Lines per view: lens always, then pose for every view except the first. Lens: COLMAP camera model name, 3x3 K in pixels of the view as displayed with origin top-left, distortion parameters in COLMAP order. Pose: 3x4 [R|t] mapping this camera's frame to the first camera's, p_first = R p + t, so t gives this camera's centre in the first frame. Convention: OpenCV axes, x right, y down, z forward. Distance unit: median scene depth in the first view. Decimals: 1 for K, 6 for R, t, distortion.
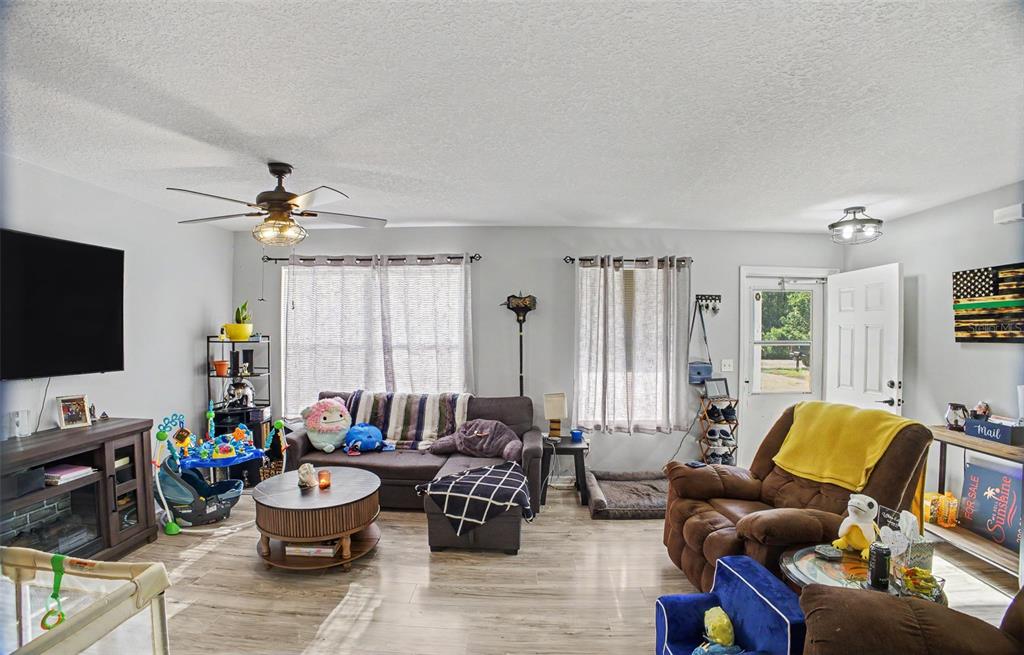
lens RADIAL K [[435.0, 0, 550.3], [0, 435.0, 327.0], [0, 0, 1]] dist [-0.106037, 0.023974]
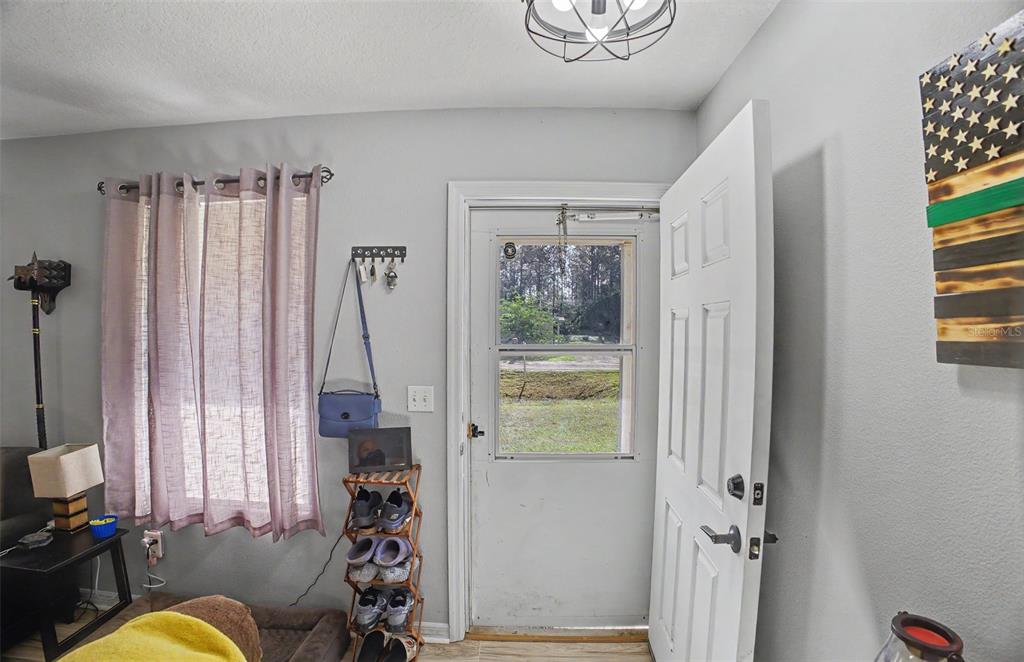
lens RADIAL K [[461.6, 0, 510.6], [0, 461.6, 326.2], [0, 0, 1]] dist [-0.127349, 0.030498]
pose [[0.999052, -0.005028, -0.043231, 0.584699], [0.005154, 0.999983, 0.002805, 0.011695], [0.043217, -0.003025, 0.999061, 0.561184]]
